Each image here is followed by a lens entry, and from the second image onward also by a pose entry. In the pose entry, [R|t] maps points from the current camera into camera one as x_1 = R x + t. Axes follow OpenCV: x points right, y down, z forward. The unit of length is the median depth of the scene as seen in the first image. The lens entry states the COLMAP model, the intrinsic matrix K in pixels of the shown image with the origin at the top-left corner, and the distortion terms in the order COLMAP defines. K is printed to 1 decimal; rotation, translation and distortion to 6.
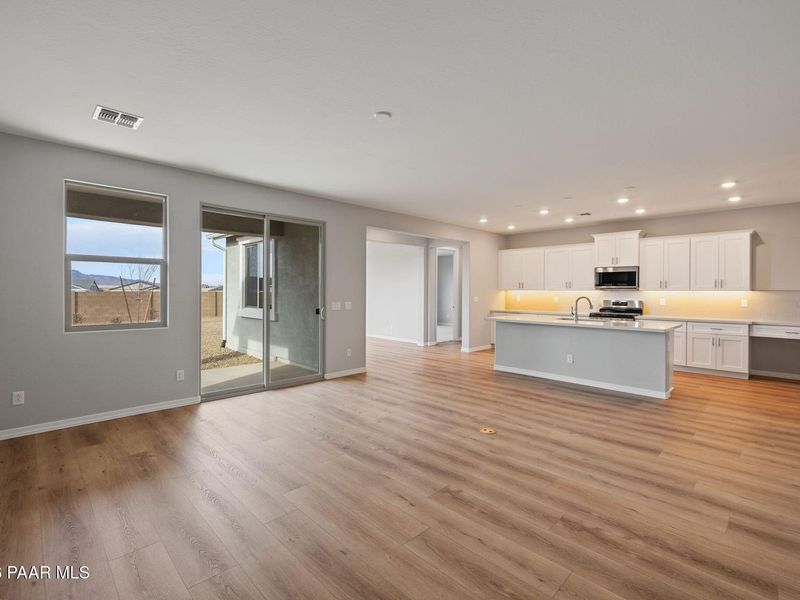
lens RADIAL K [[377.9, 0, 395.7], [0, 377.9, 291.4], [0, 0, 1]] dist [-0.001010, 0.001376]
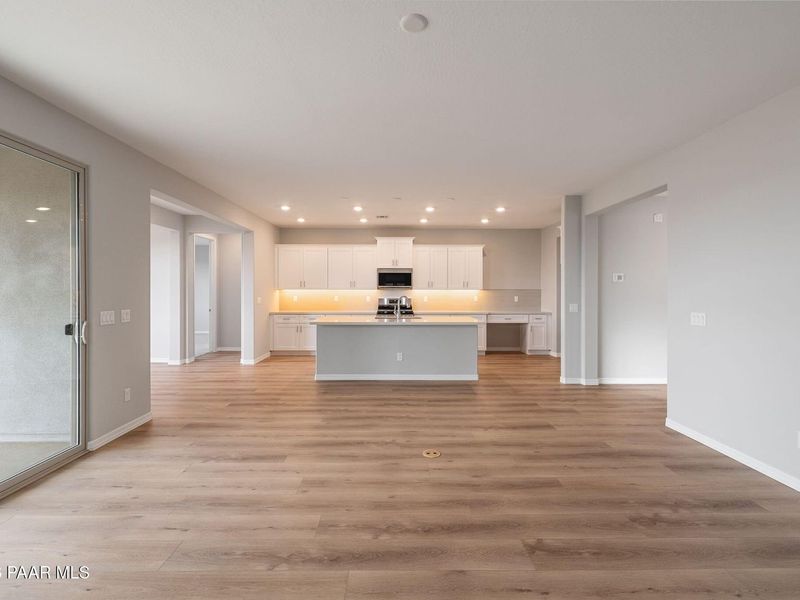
lens RADIAL K [[377.9, 0, 395.7], [0, 377.9, 291.4], [0, 0, 1]] dist [-0.001010, 0.001376]
pose [[0.691172, -0.004653, 0.722676, -0.348279], [0.002185, 0.999988, 0.004348, -0.003141], [-0.722687, -0.001426, 0.691174, 0.374758]]
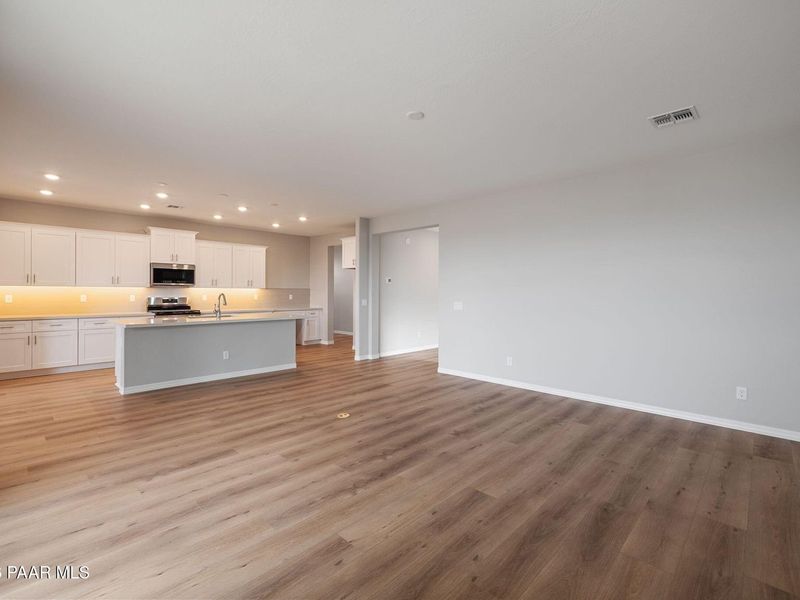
lens RADIAL K [[377.9, 0, 395.7], [0, 377.9, 291.4], [0, 0, 1]] dist [-0.001010, 0.001376]
pose [[-0.025570, -0.003234, 0.999668, -0.692983], [-0.005305, 0.999981, 0.003099, 0.002651], [-0.999659, -0.005224, -0.025587, 0.707799]]
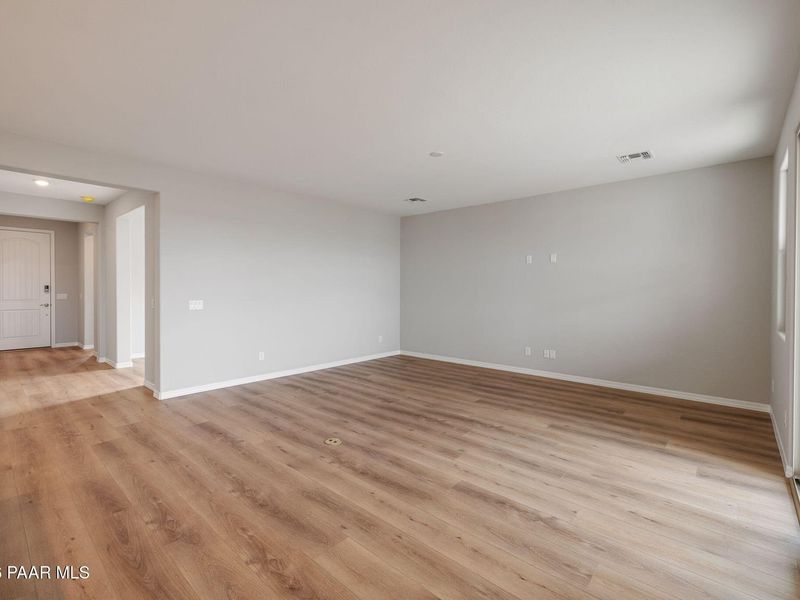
lens RADIAL K [[381.1, 0, 400.0], [0, 381.1, 300.0], [0, 0, 1]] dist [-0.000121, 0.000308]
pose [[-0.997057, -0.006930, -0.076352, 0.127578], [-0.009268, 0.999498, 0.030303, 0.007257], [0.076103, 0.030921, -0.996620, 1.526429]]
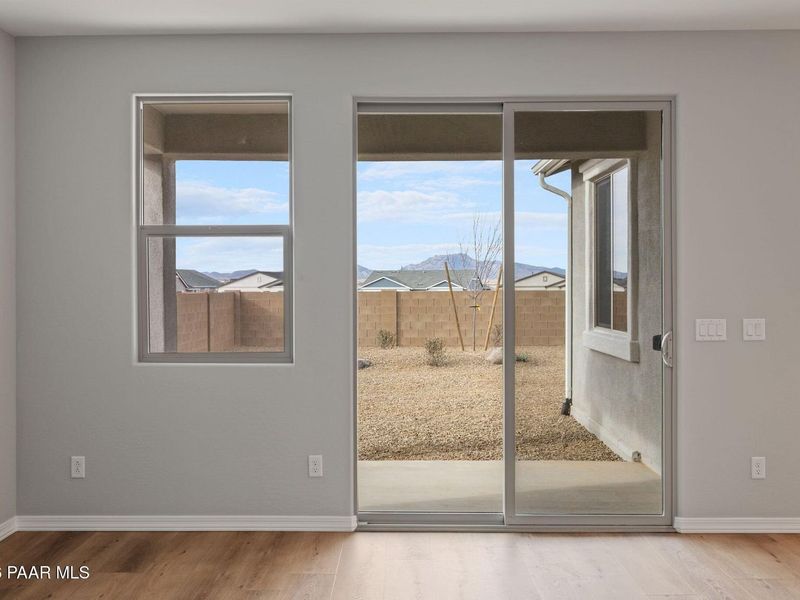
lens RADIAL K [[870.1, 0, 397.9], [0, 870.1, 288.4], [0, 0, 1]] dist [0.007683, 0.011361]
pose [[0.705540, -0.006320, -0.708641, 0.273995], [0.005817, 0.999978, -0.003127, 0.001810], [0.708646, -0.001916, 0.705562, 0.285070]]
